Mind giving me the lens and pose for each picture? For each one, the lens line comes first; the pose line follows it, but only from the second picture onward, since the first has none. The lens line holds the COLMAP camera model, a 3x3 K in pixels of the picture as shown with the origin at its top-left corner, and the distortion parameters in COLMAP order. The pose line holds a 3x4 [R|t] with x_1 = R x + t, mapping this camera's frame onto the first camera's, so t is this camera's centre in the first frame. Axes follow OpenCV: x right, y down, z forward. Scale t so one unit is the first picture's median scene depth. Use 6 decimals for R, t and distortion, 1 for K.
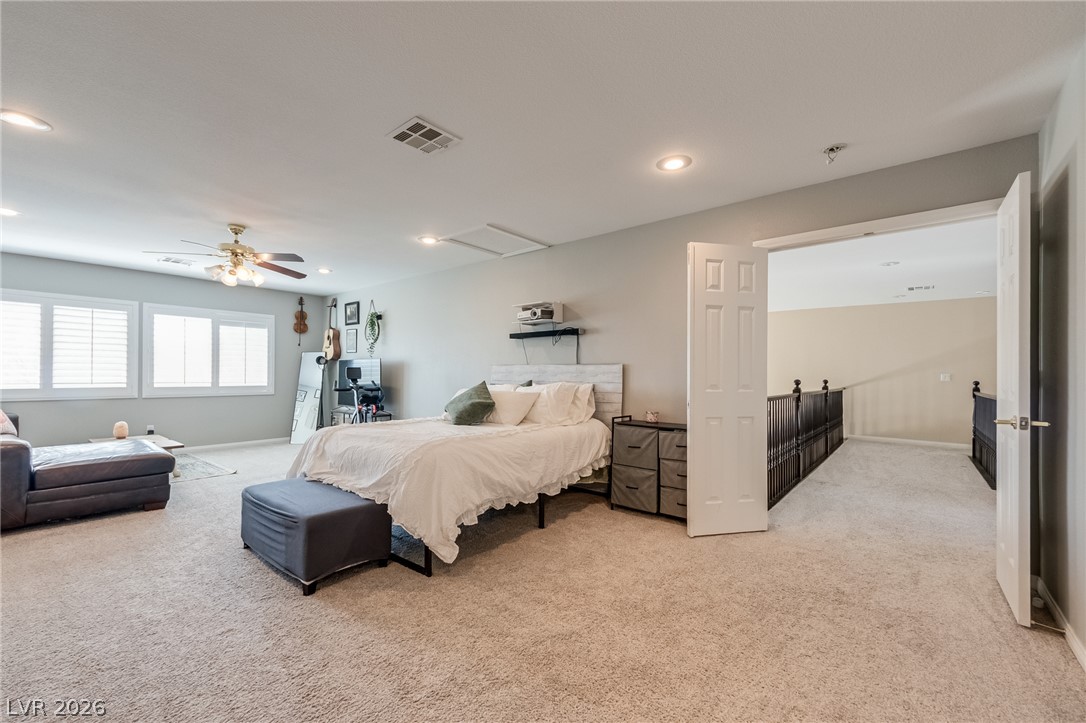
lens RADIAL K [[446.7, 0, 549.1], [0, 446.7, 367.6], [0, 0, 1]] dist [0.002685, 0.000465]
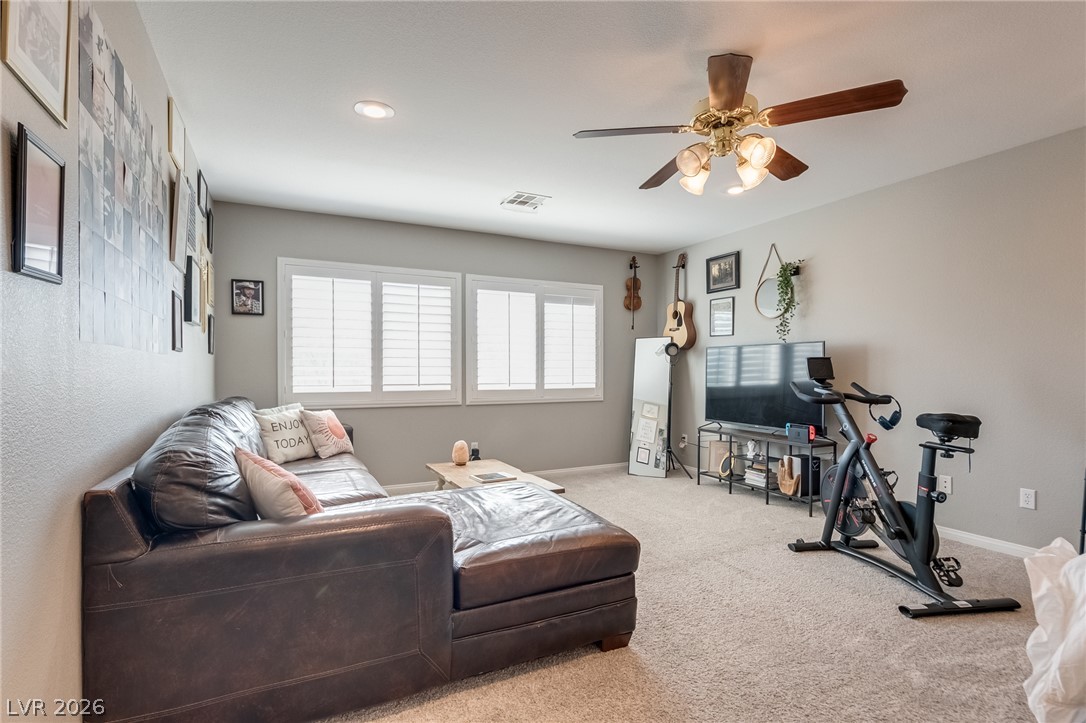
lens RADIAL K [[537.2, 0, 546.8], [0, 537.2, 366.4], [0, 0, 1]] dist [-0.004463, -0.001336]
pose [[0.905517, -0.010193, -0.424186, -0.376427], [0.013243, 0.999903, 0.004241, 0.002578], [0.424102, -0.009458, 0.905565, 0.237421]]
